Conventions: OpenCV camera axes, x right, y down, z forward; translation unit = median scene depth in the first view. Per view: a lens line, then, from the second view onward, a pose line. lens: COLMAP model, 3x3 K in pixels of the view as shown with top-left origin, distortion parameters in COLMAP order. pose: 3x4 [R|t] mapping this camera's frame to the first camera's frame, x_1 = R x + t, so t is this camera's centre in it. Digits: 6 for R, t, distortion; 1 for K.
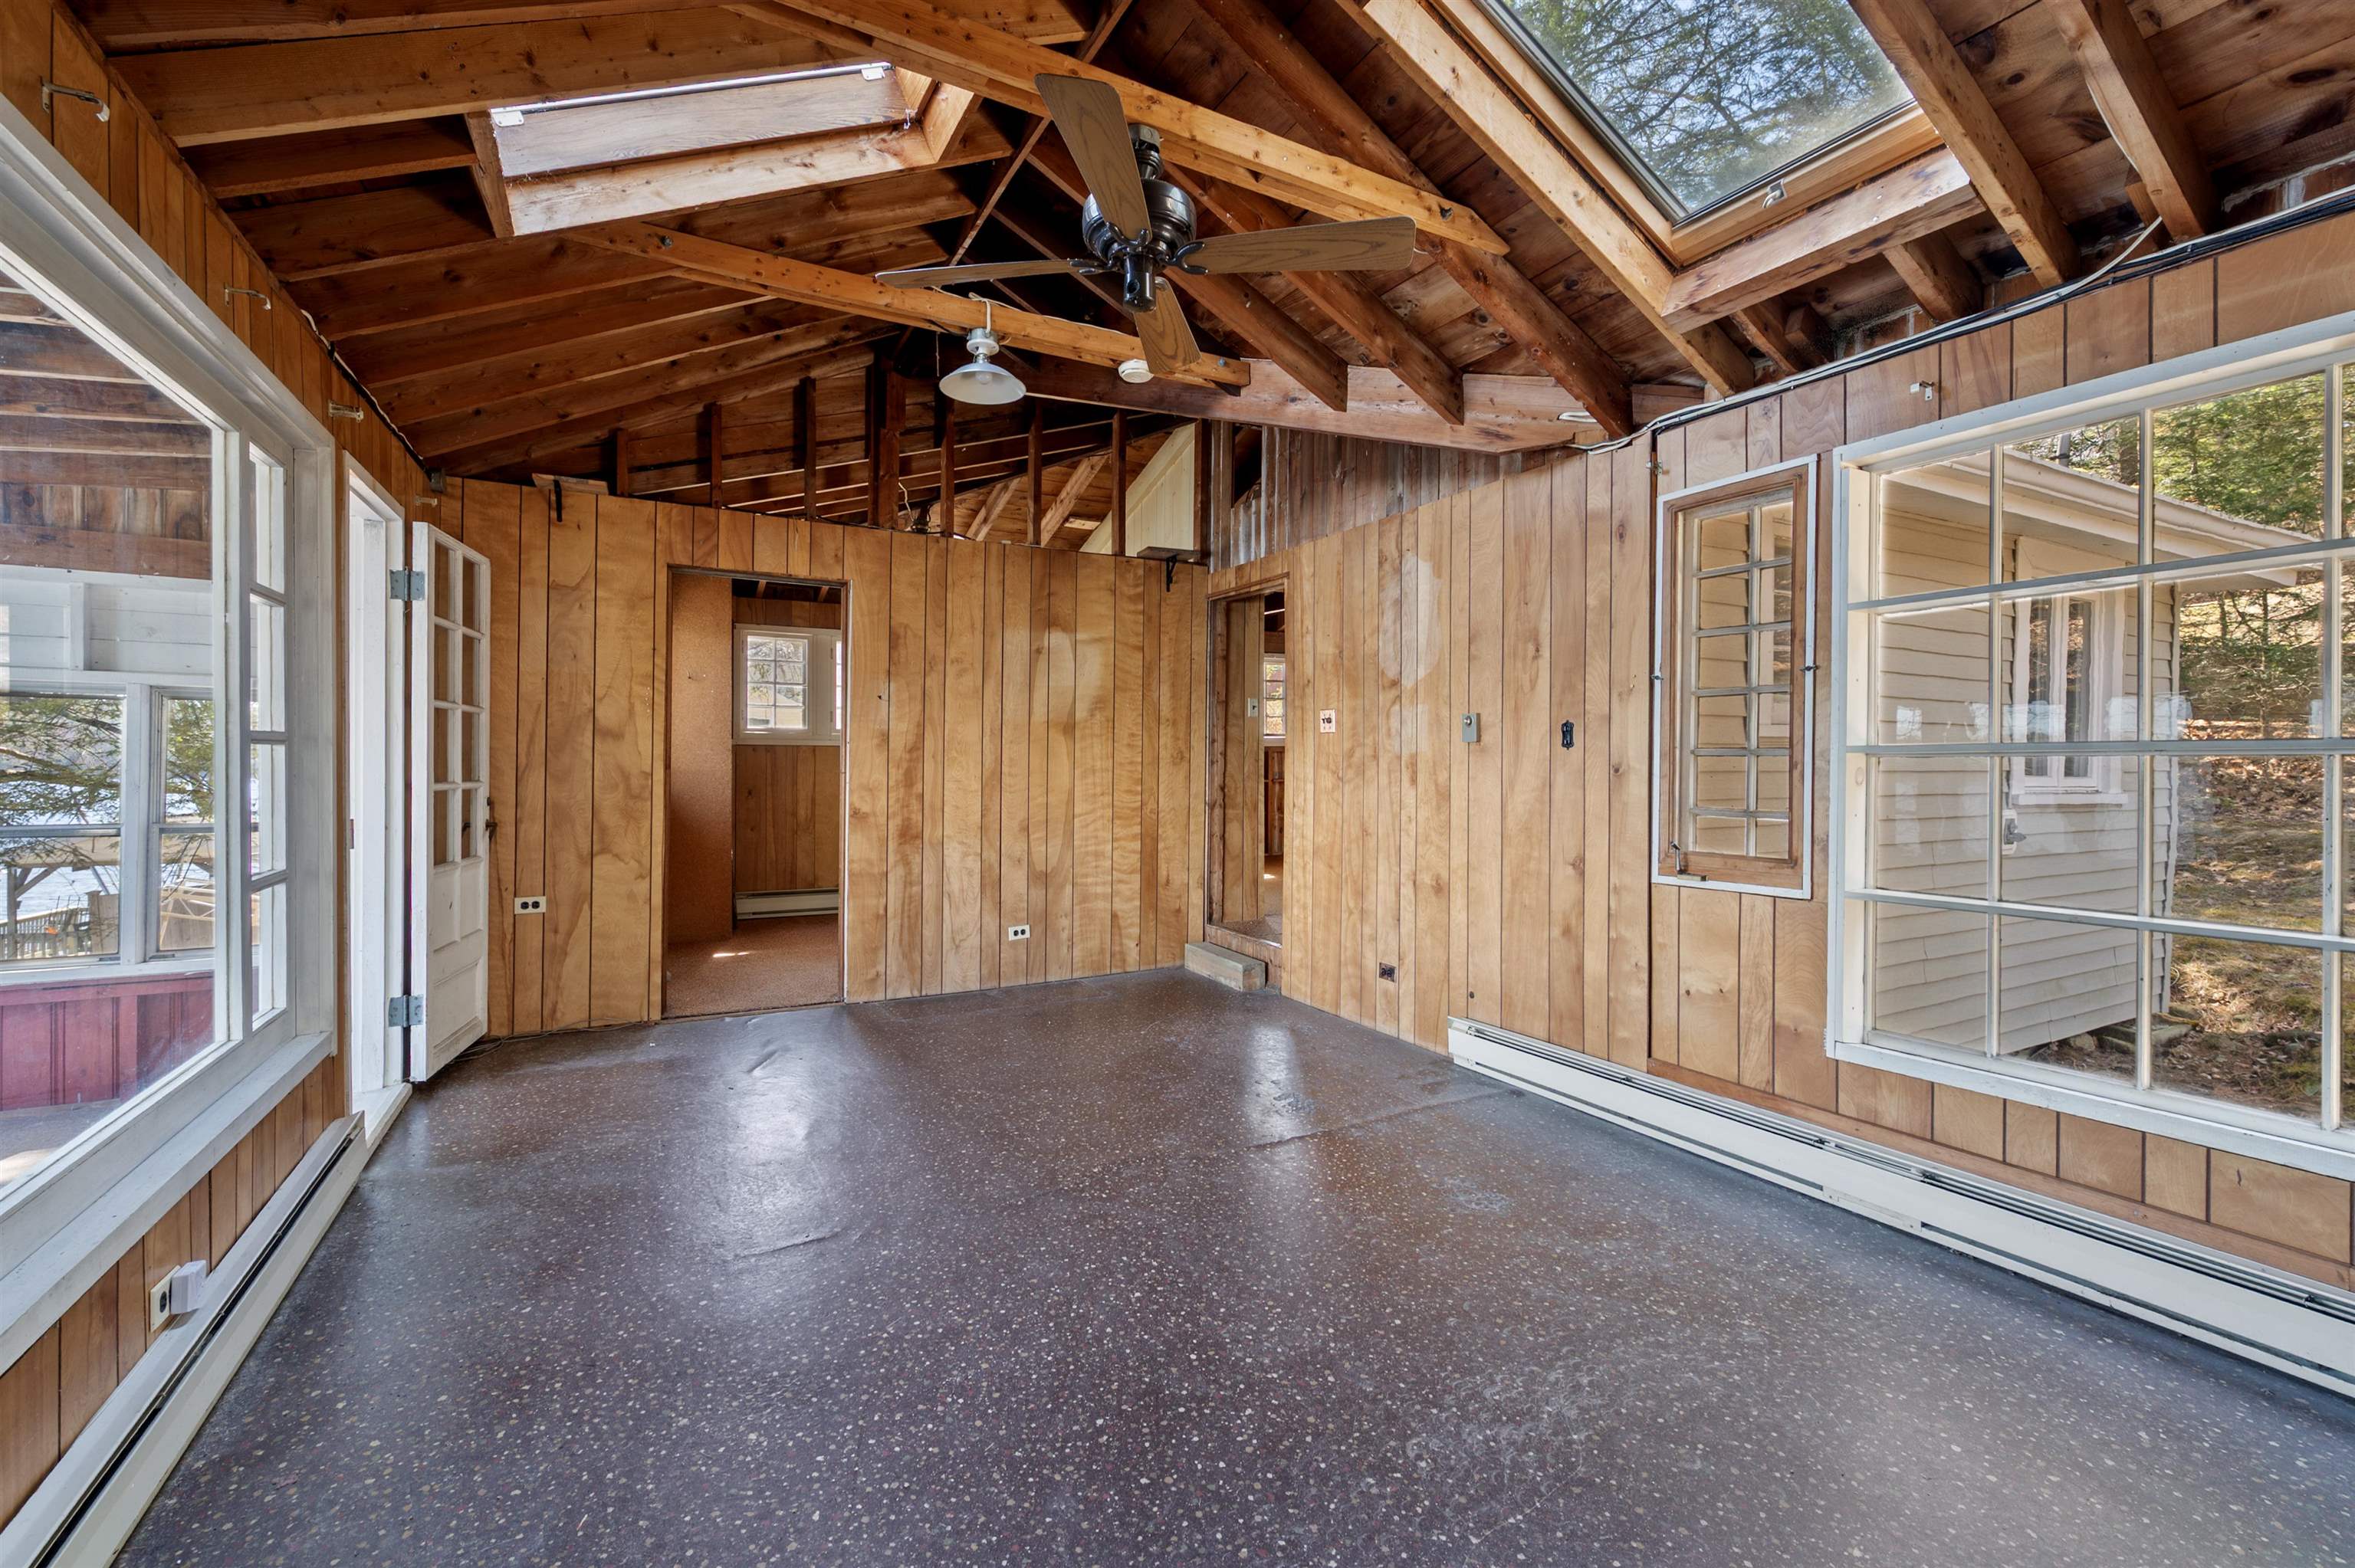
lens RADIAL K [[1010.5, 0, 1176.4], [0, 1010.5, 770.2], [0, 0, 1]] dist [-0.000046, 0.000359]
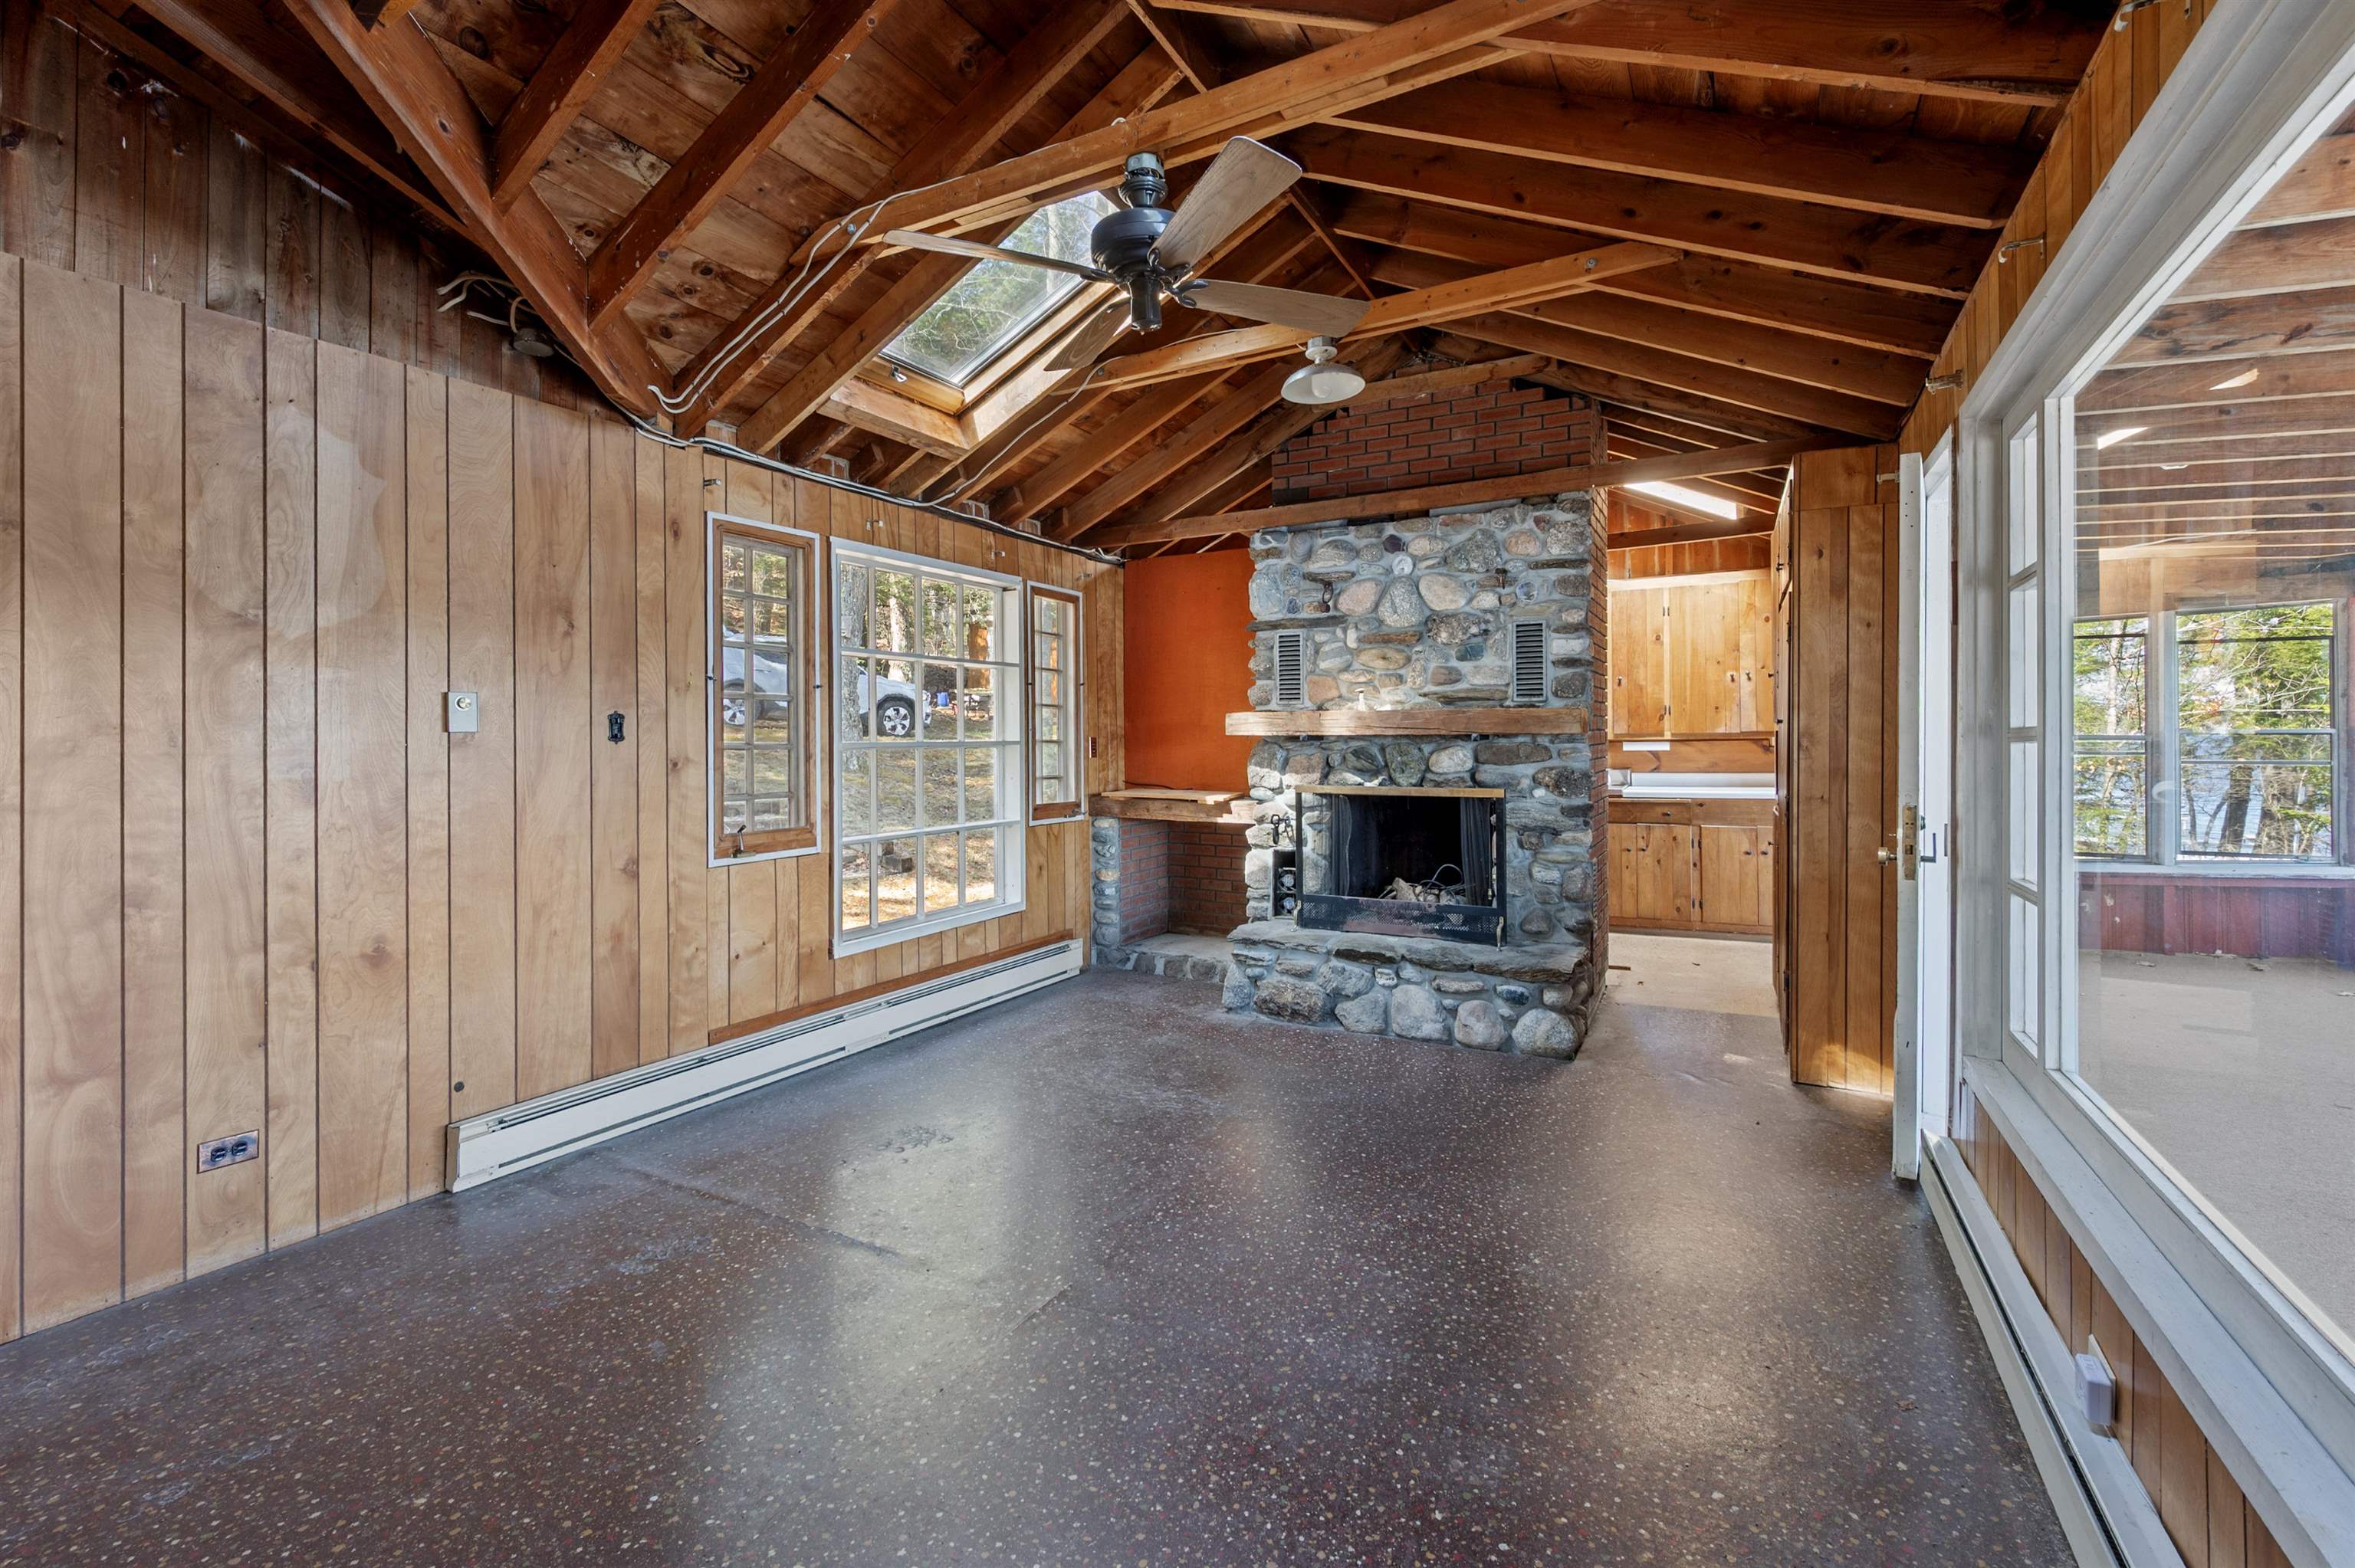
lens RADIAL K [[1010.5, 0, 1181.3], [0, 1010.5, 738.1], [0, 0, 1]] dist [-0.000046, 0.000359]
pose [[-0.541150, 0.002646, 0.840922, -0.673753], [0.010981, 0.999932, 0.003920, -0.024234], [-0.840854, 0.011356, -0.541142, 1.100774]]
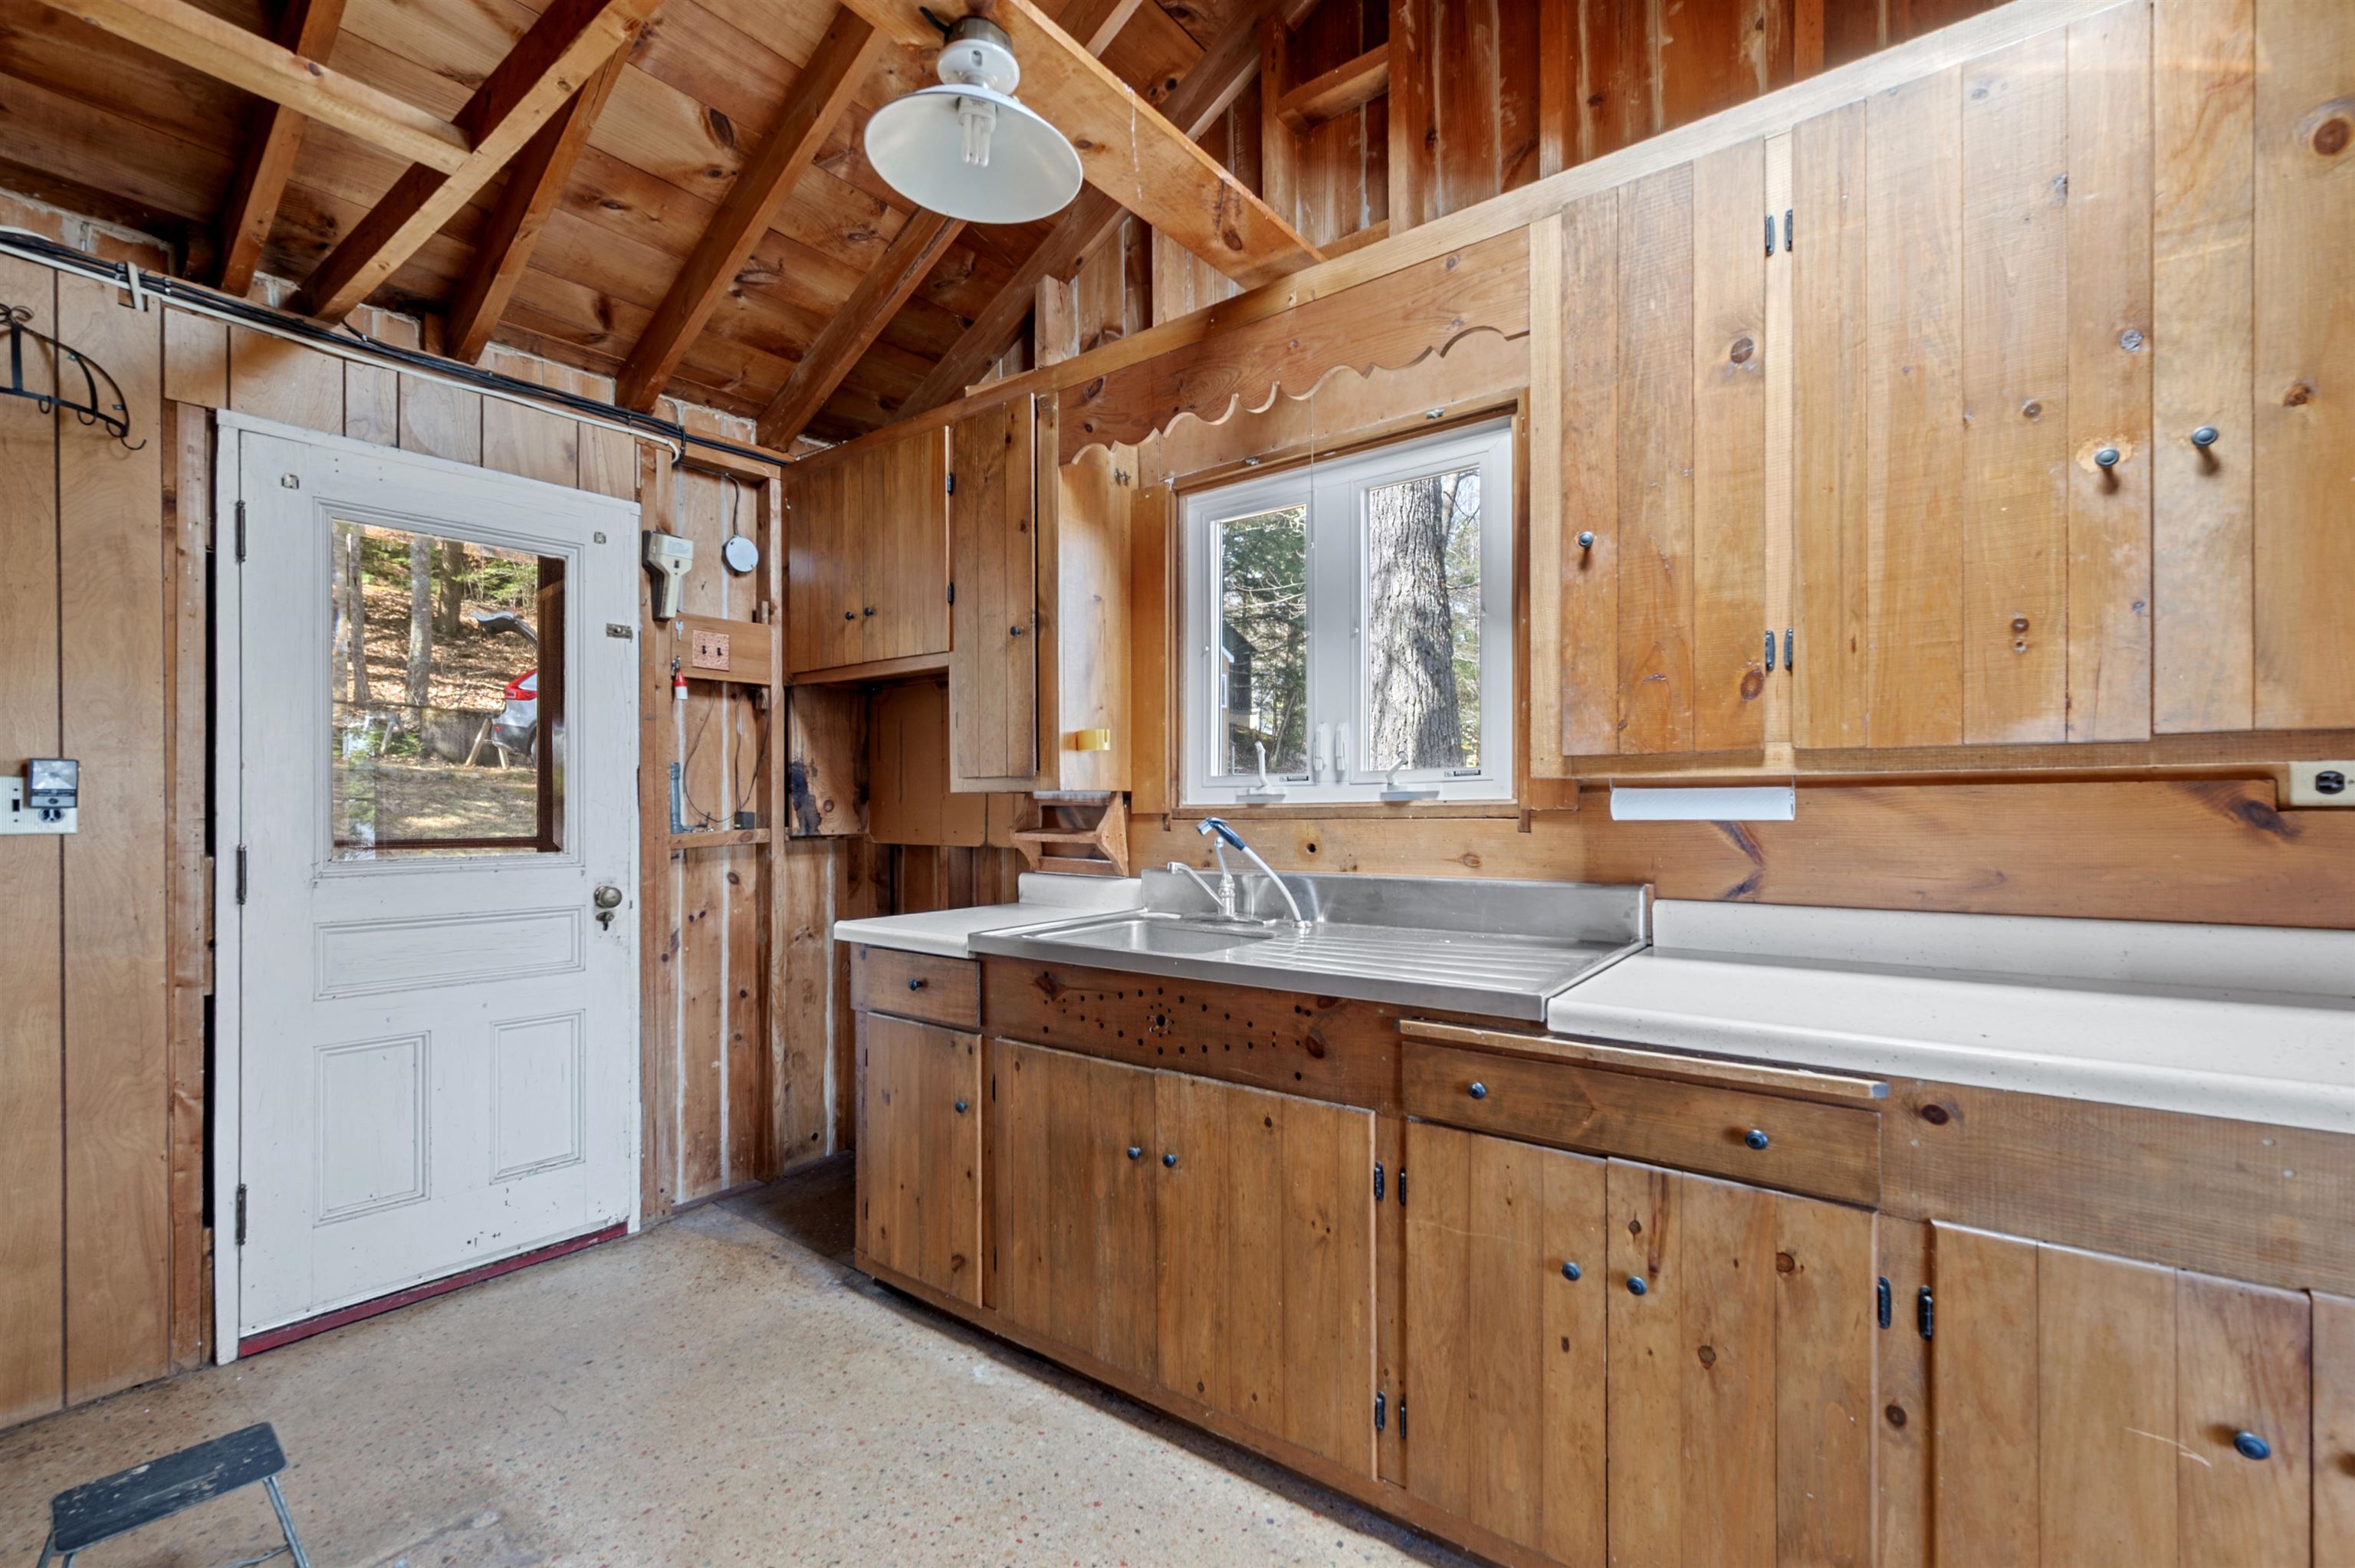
lens RADIAL K [[1010.5, 0, 1177.8], [0, 1010.5, 801.9], [0, 0, 1]] dist [-0.000046, 0.000359]
pose [[-0.396780, -0.007351, 0.917884, 0.144791], [0.008902, 0.999890, 0.011856, 0.000597], [-0.917871, 0.012876, -0.396671, -0.310072]]
